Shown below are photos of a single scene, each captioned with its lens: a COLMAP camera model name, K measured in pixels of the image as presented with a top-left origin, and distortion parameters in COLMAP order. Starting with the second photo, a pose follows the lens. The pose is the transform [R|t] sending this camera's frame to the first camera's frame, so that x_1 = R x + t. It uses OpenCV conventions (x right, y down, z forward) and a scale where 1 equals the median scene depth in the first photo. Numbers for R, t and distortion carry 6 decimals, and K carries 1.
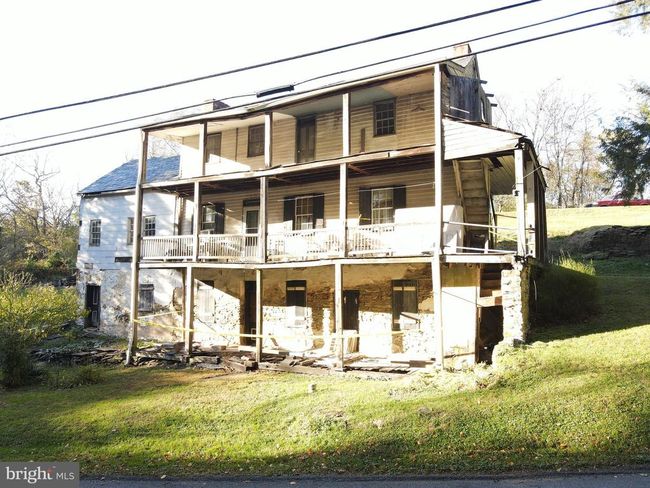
lens RADIAL K [[475.4, 0, 319.4], [0, 475.4, 245.2], [0, 0, 1]] dist [0.010181, -0.004027]
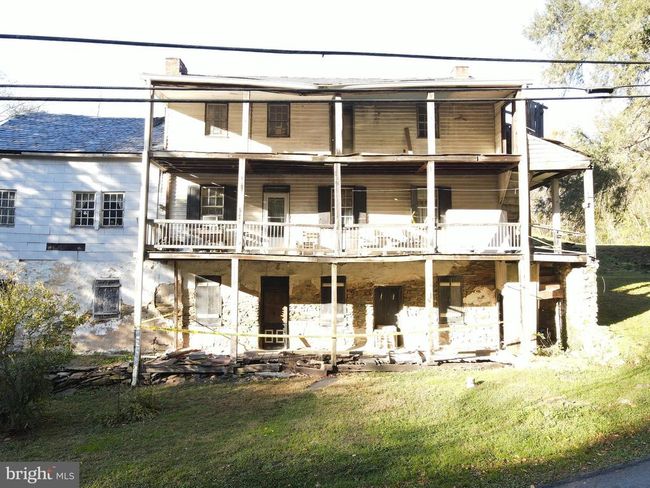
lens RADIAL K [[475.4, 0, 321.9], [0, 475.4, 243.1], [0, 0, 1]] dist [0.010181, -0.004027]
pose [[0.865591, 0.042362, 0.498957, -0.535400], [-0.041437, 0.999057, -0.012937, 0.021665], [-0.499035, -0.009477, 0.866530, 0.192631]]
